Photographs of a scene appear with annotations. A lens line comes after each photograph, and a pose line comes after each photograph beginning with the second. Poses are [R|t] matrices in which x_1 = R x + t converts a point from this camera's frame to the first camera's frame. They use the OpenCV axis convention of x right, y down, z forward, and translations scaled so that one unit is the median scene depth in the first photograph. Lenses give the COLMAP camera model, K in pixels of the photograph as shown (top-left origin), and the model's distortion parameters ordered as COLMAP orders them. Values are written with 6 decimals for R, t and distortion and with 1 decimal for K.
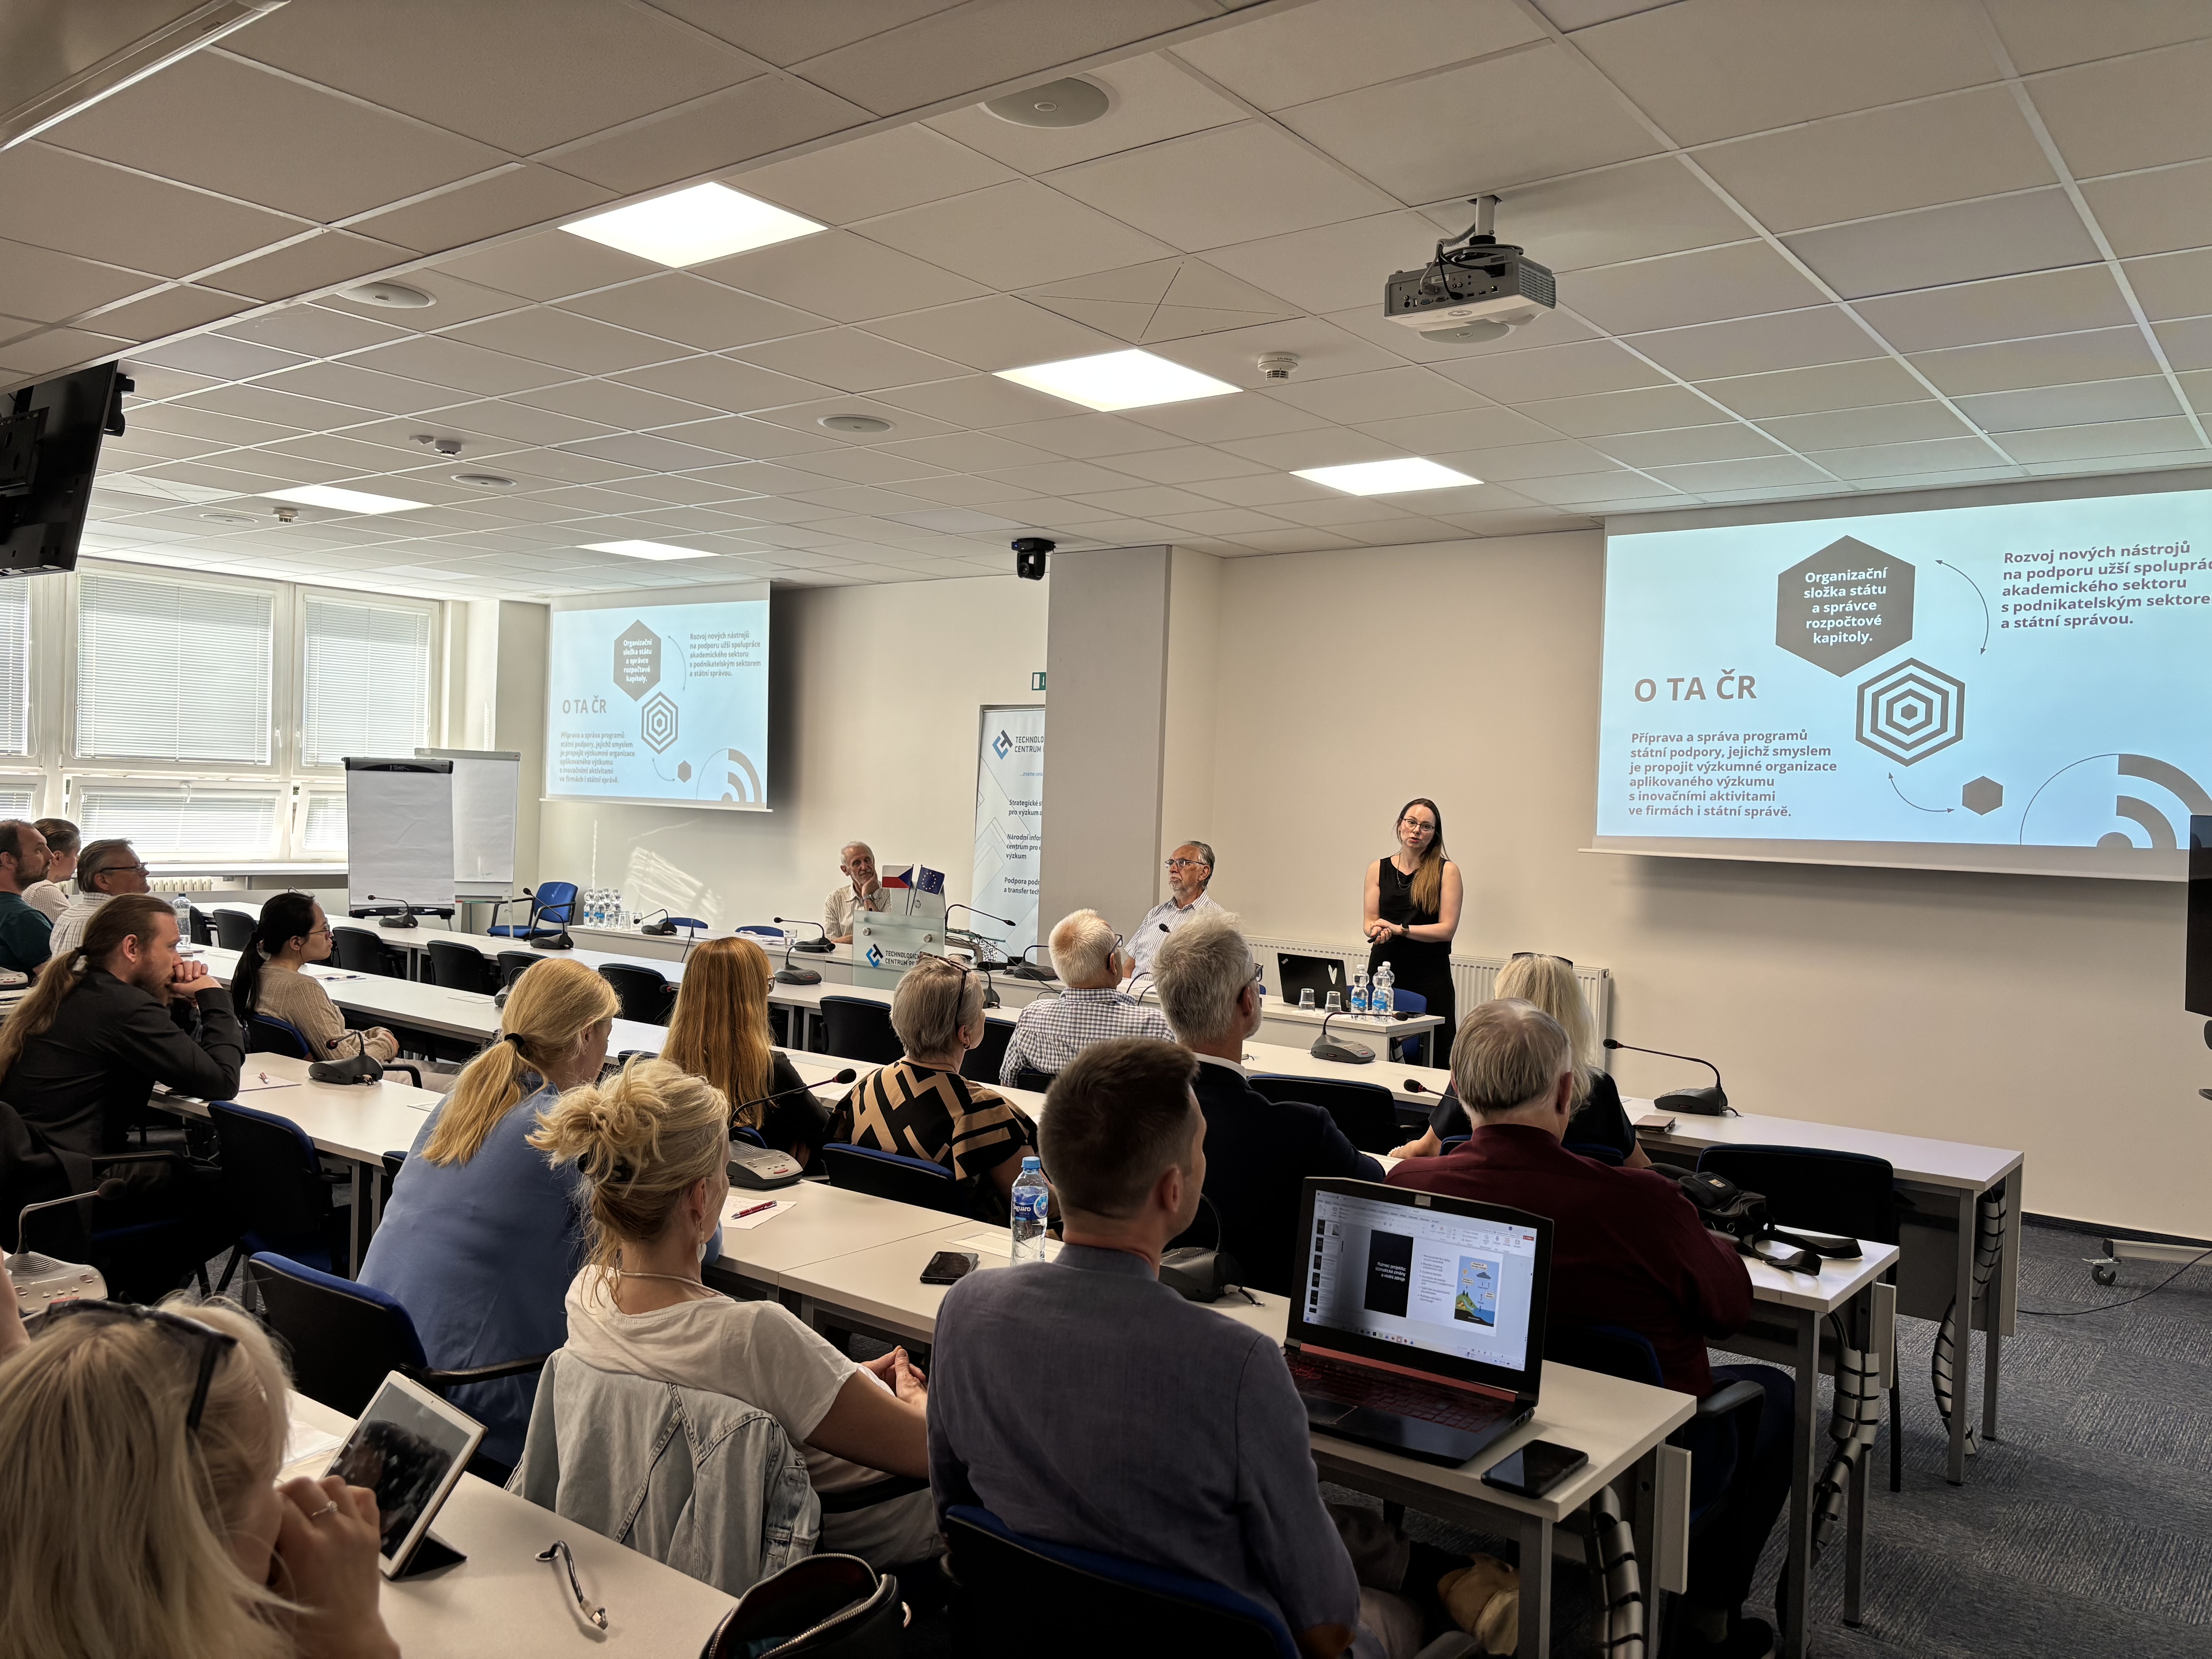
lens RADIAL K [[1693.1, 0, 1109.0], [0, 1693.1, 838.4], [0, 0, 1]] dist [0.068045, -0.072440]
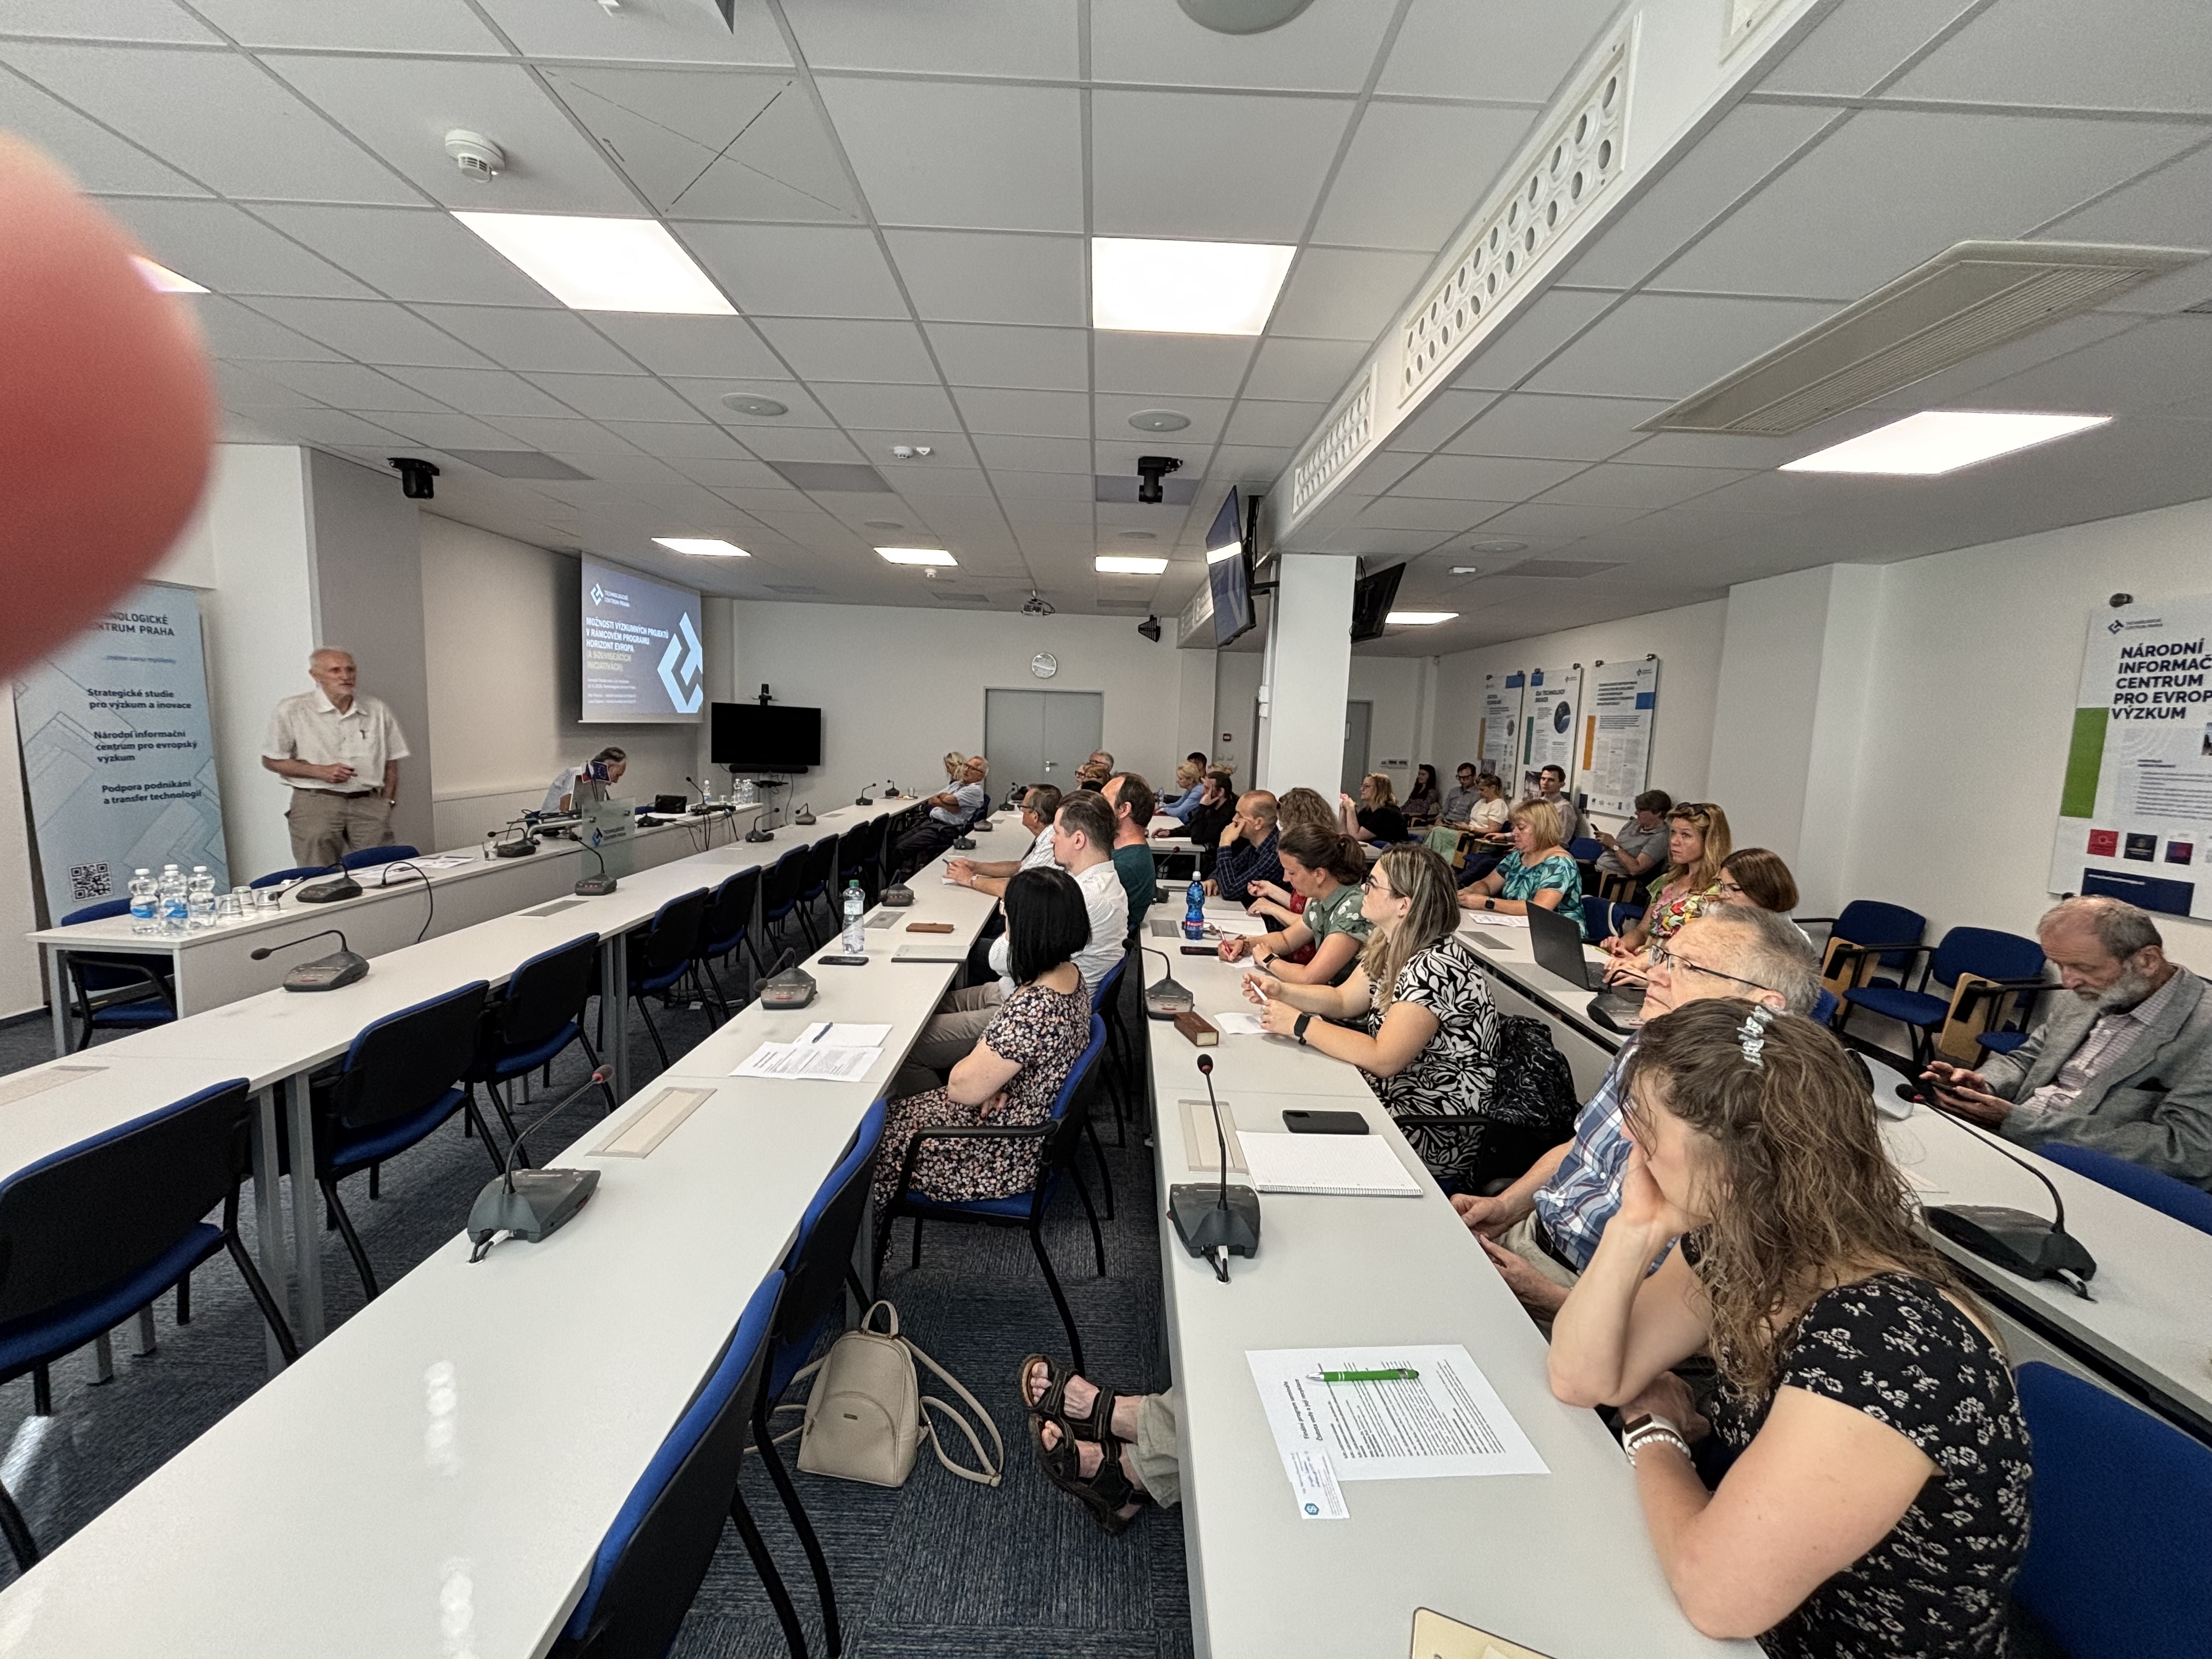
lens RADIAL K [[910.6, 0, 1119.5], [0, 910.6, 824.5], [0, 0, 1]] dist [0.010251, -0.000786]
pose [[-0.627724, -0.141133, 0.765535, -1.102987], [-0.039930, 0.987970, 0.149399, -0.068747], [-0.777411, 0.063213, -0.625808, 1.392597]]
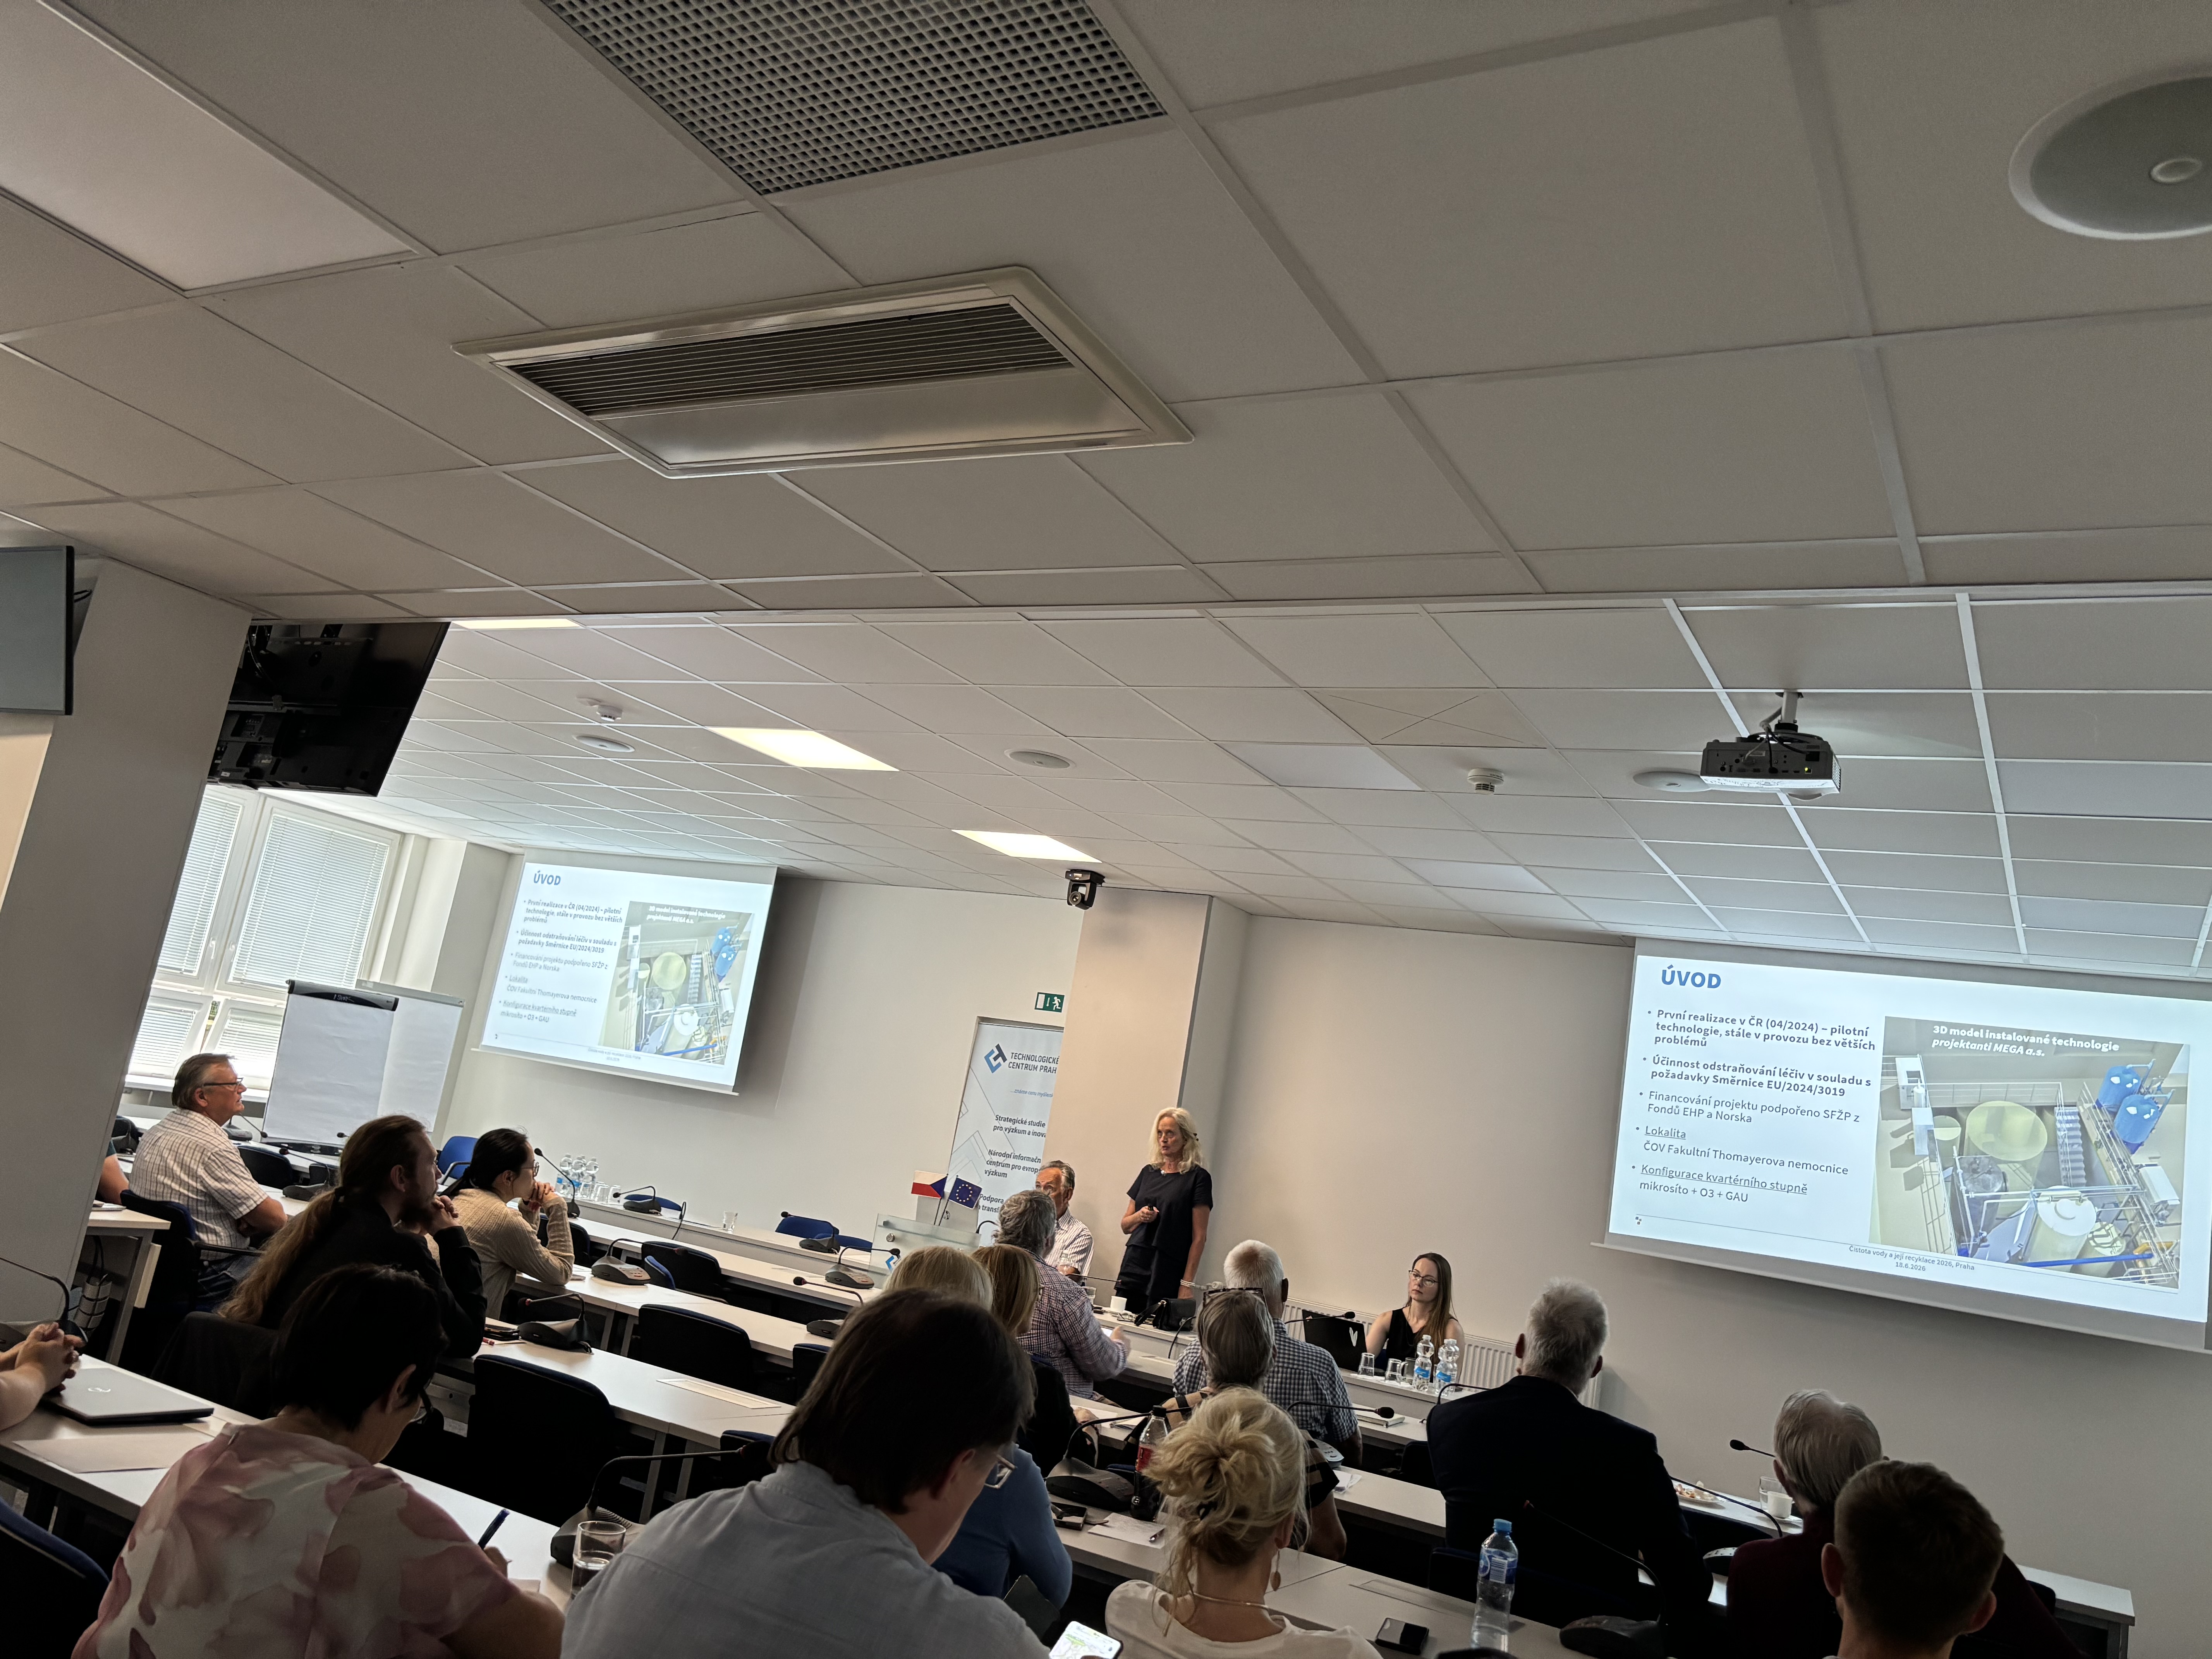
lens RADIAL K [[1693.1, 0, 1111.2], [0, 1693.1, 819.1], [0, 0, 1]] dist [0.068045, -0.072440]
pose [[0.981810, 0.150666, 0.115539, -0.209186], [-0.125153, 0.971165, -0.202916, 0.004076], [-0.142780, 0.184765, 0.972356, -0.035495]]
